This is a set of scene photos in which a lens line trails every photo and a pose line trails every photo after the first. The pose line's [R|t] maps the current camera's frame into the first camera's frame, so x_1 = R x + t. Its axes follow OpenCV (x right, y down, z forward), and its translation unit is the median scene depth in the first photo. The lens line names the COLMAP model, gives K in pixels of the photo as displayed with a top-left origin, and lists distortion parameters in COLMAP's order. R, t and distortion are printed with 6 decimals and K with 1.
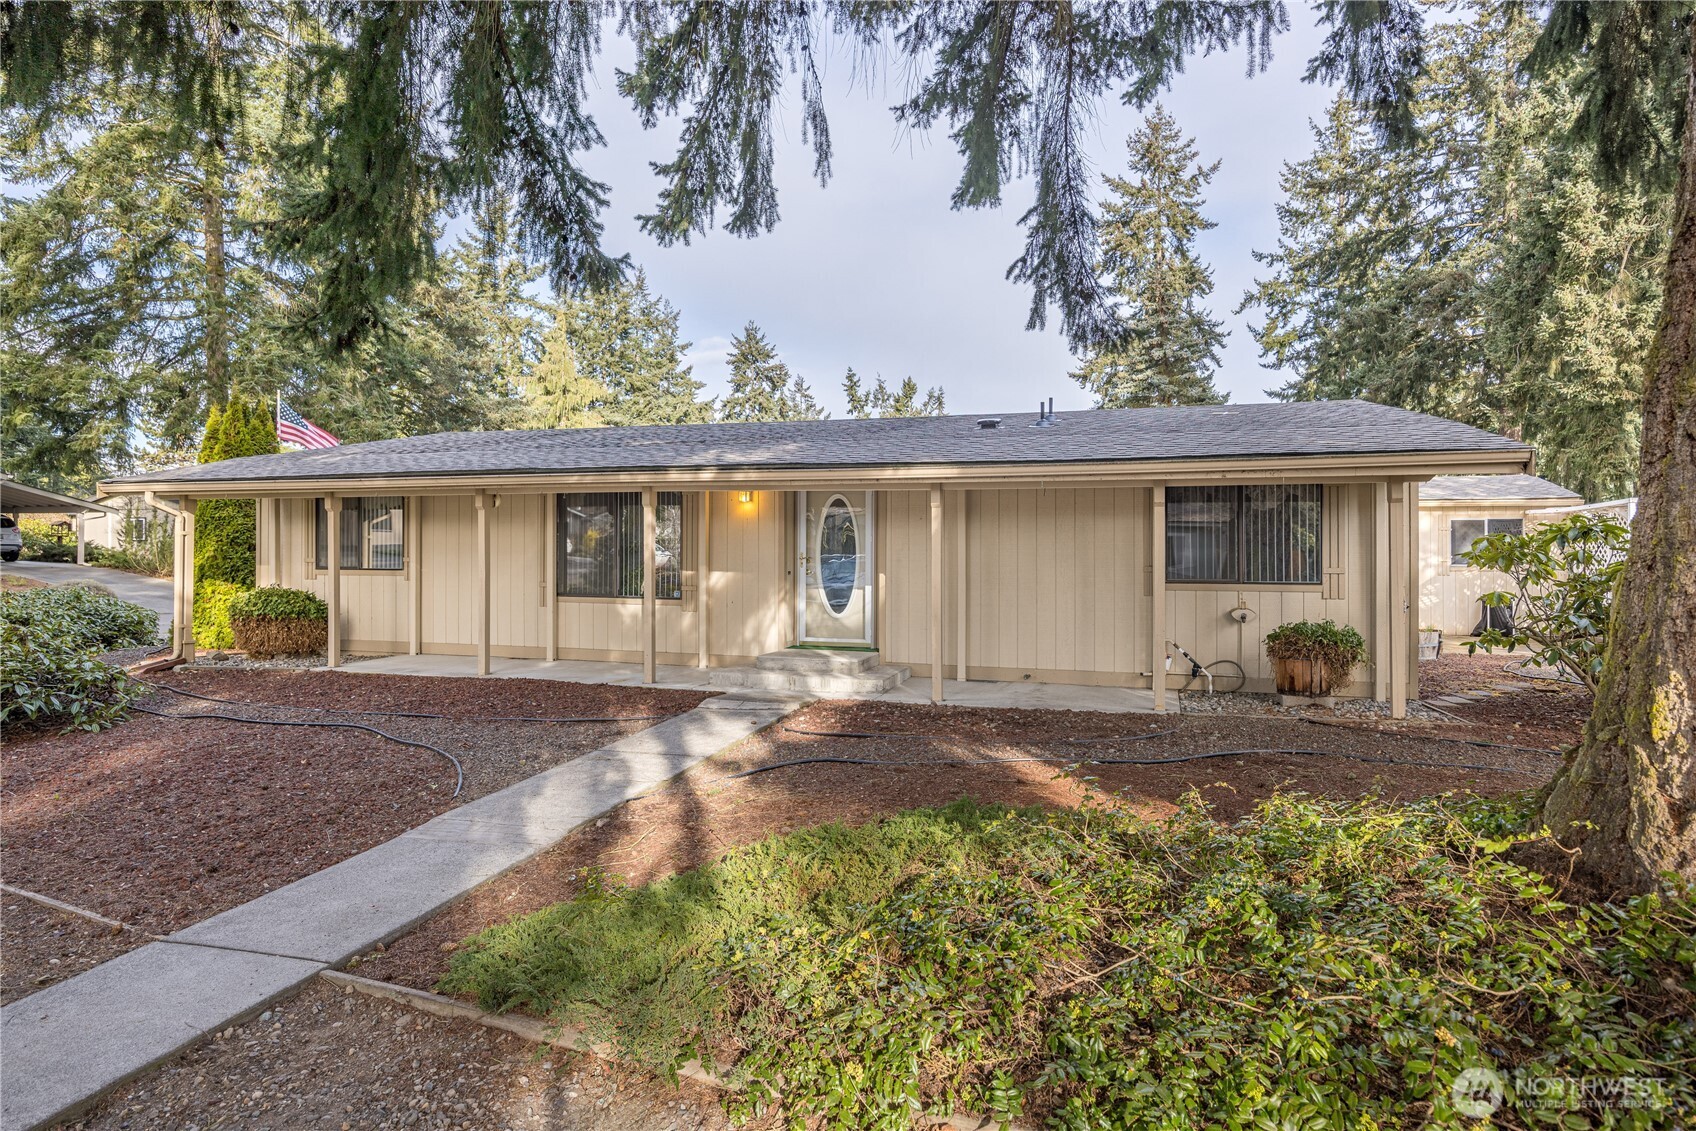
lens RADIAL K [[951.7, 0, 838.6], [0, 951.7, 548.1], [0, 0, 1]] dist [-0.003637, -0.000387]
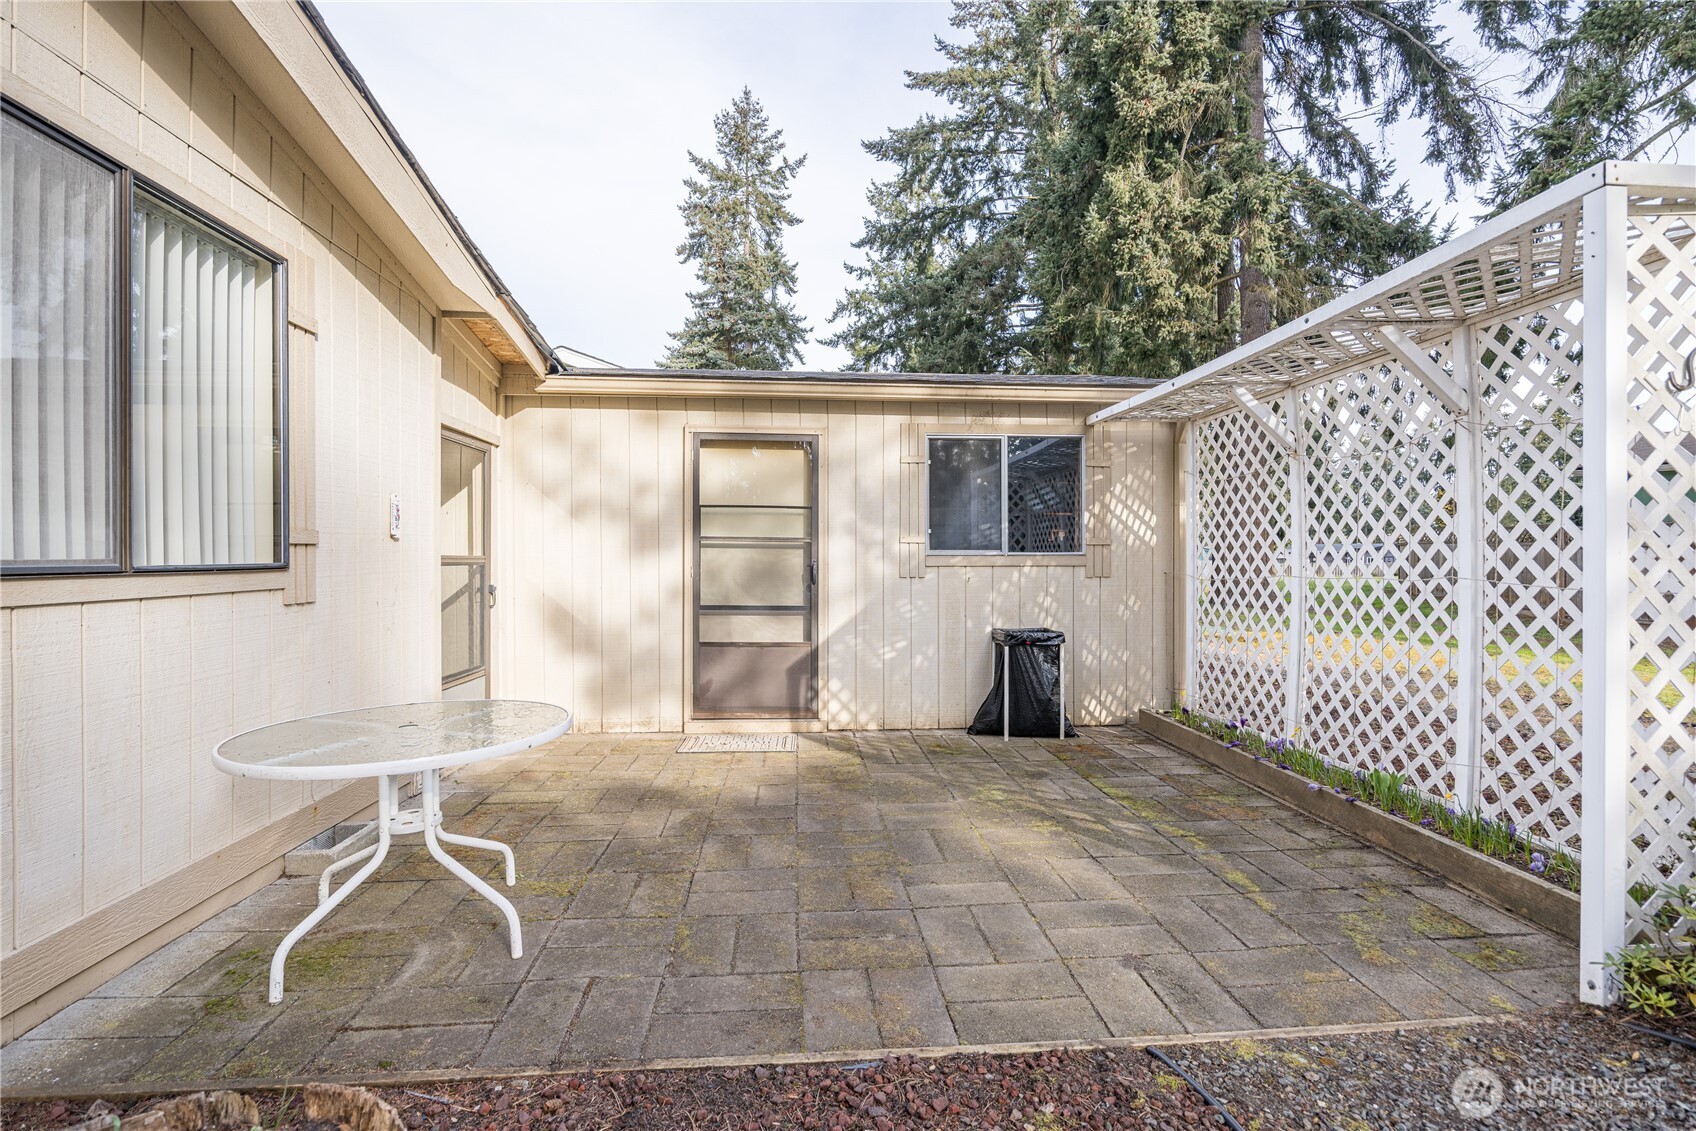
lens RADIAL K [[803.2, 0, 848.0], [0, 803.2, 565.5], [0, 0, 1]] dist [-0.015329, -0.000112]
pose [[0.933998, -0.005786, 0.357231, 0.142062], [0.000906, 0.999904, 0.013827, 0.005971], [-0.357276, -0.012591, 0.933914, 0.201280]]
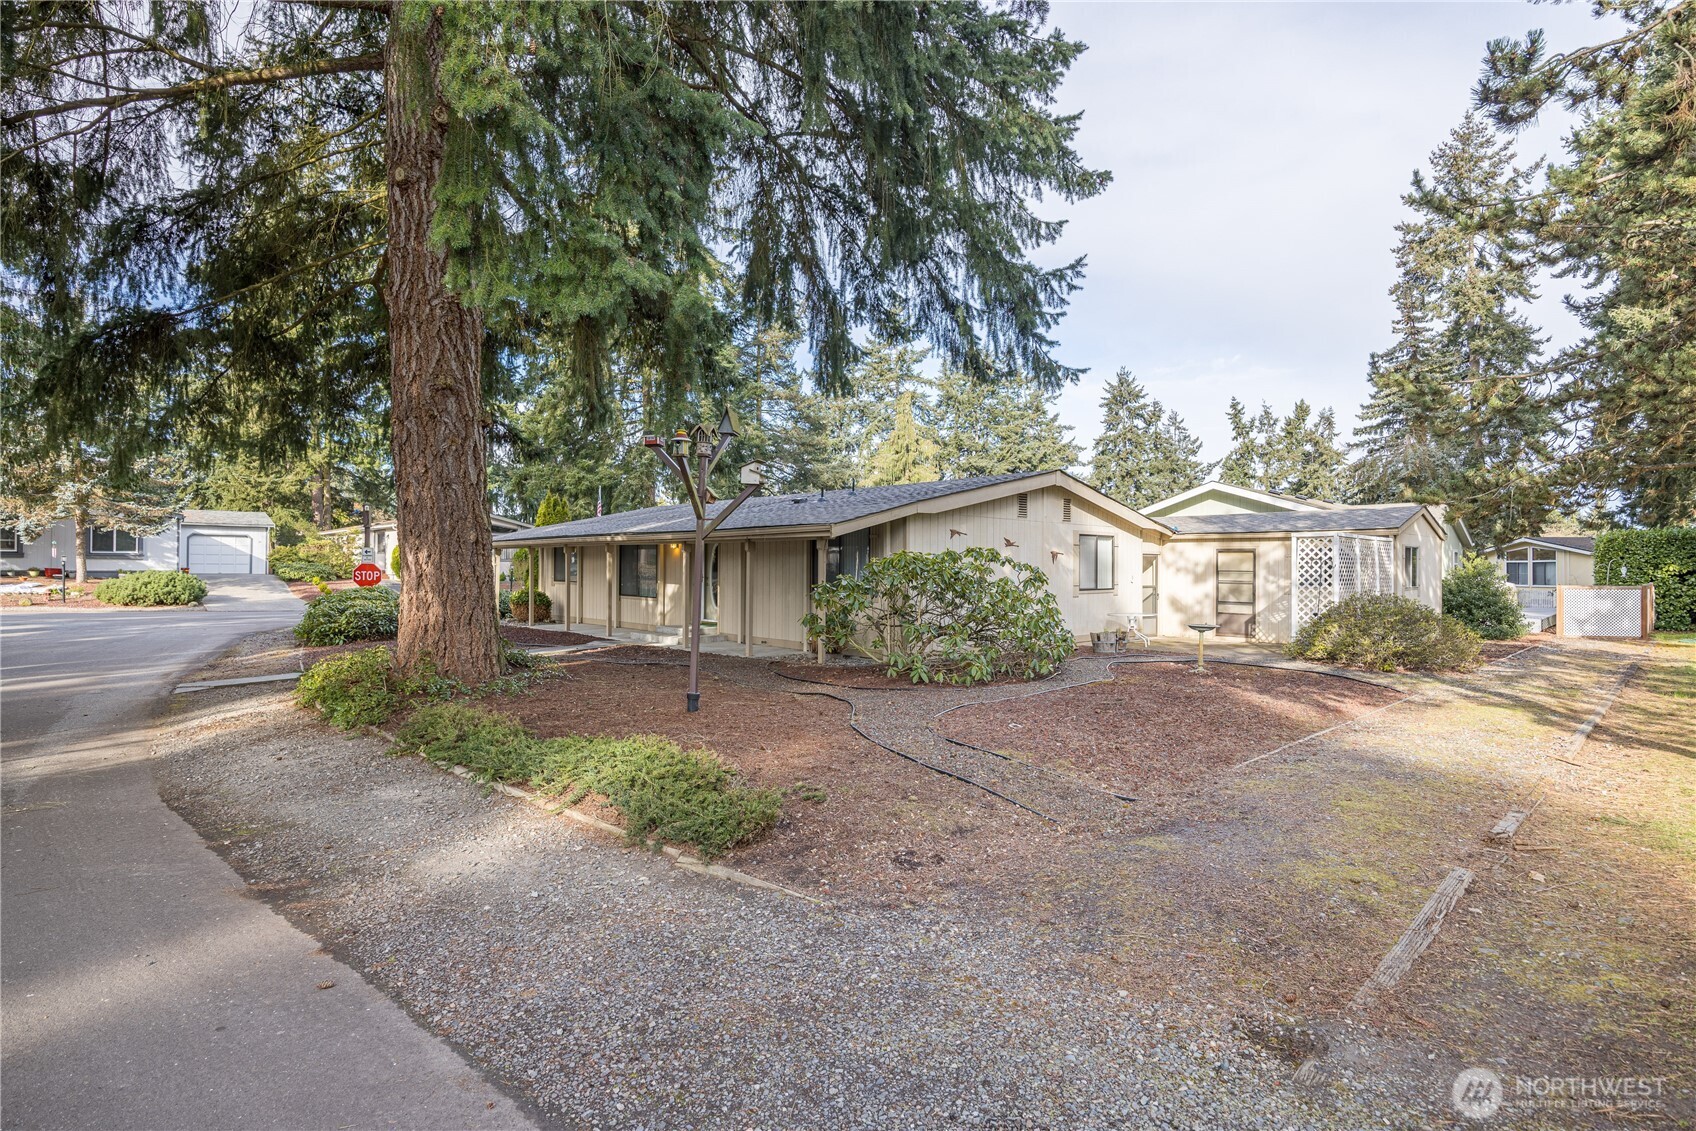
lens RADIAL K [[835.3, 0, 837.7], [0, 835.3, 565.4], [0, 0, 1]] dist [-0.009696, -0.000076]
pose [[0.871739, -0.003298, -0.489960, 0.189467], [0.002360, 0.999994, -0.002532, -0.001420], [0.489966, 0.001051, 0.871741, -0.059780]]
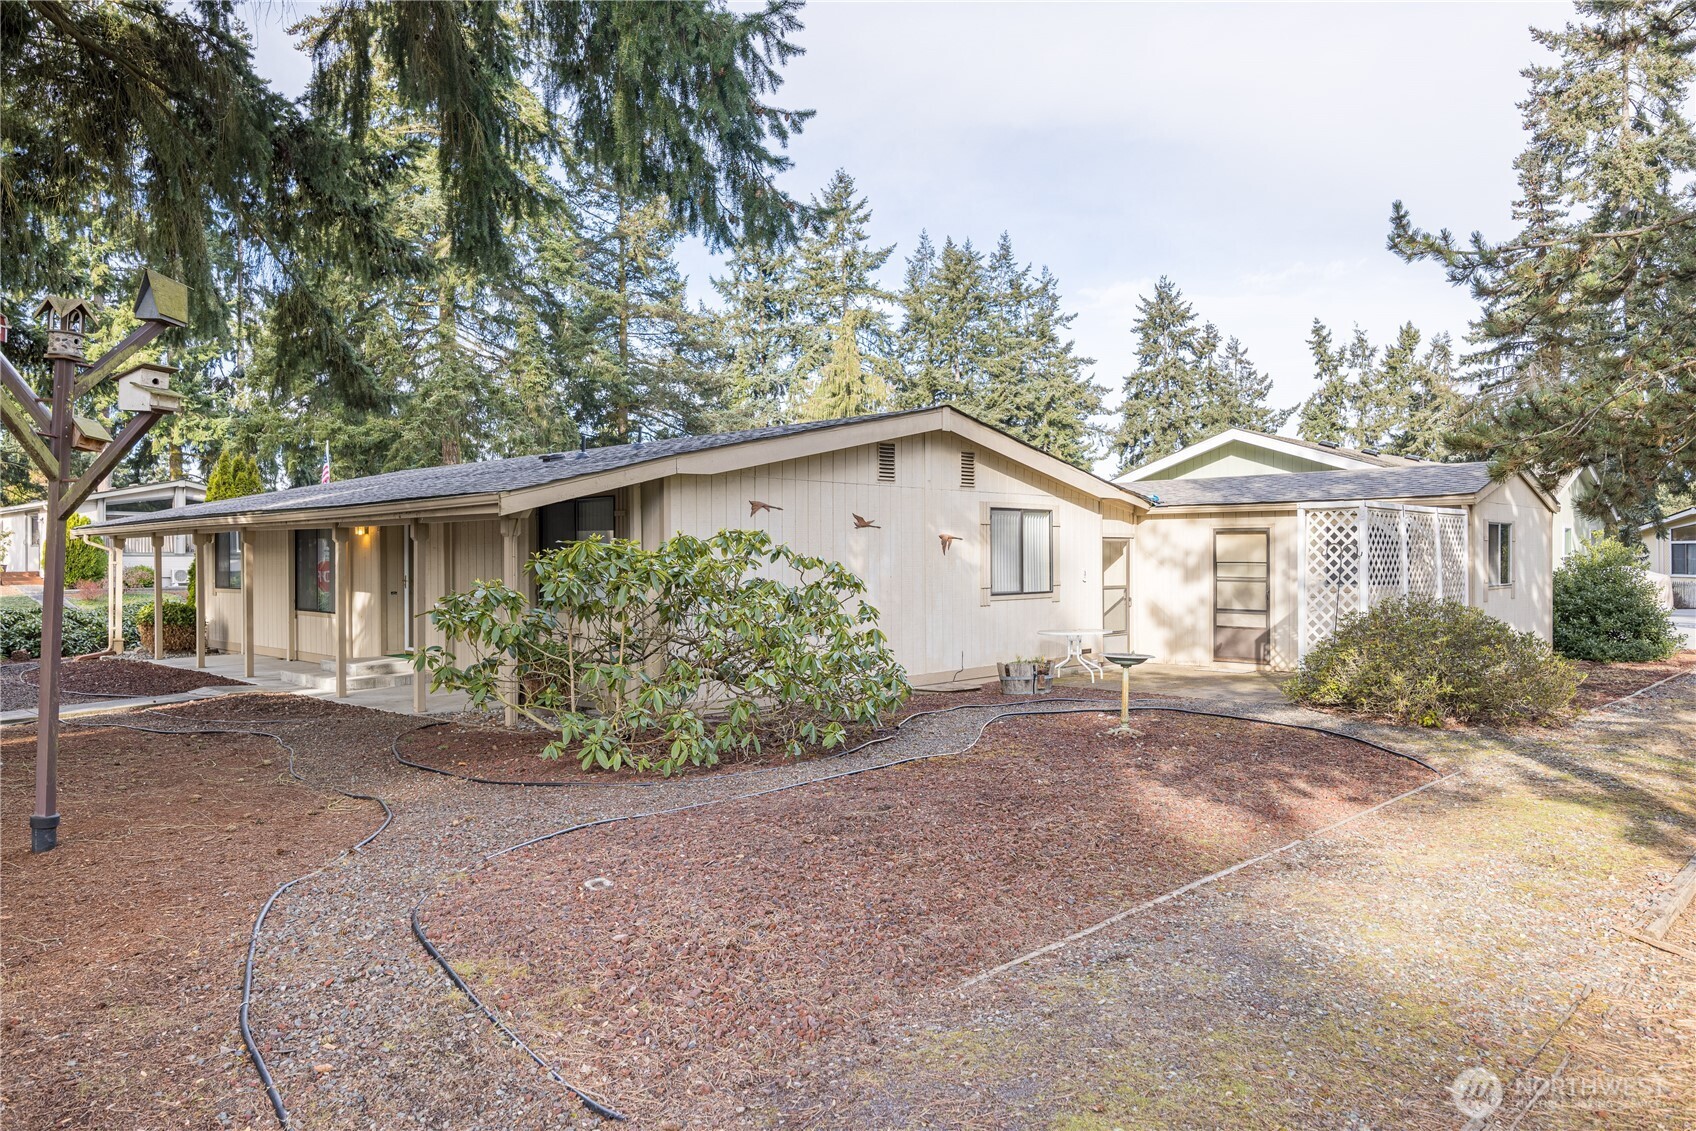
lens RADIAL K [[1150.4, 0, 848.0], [0, 1150.4, 565.5], [0, 0, 1]] dist [0.001692, -0.005194]
pose [[0.893710, -0.007858, -0.448575, 0.207040], [0.012156, 0.999904, 0.006704, -0.002068], [0.448479, -0.011444, 0.893720, -0.007731]]
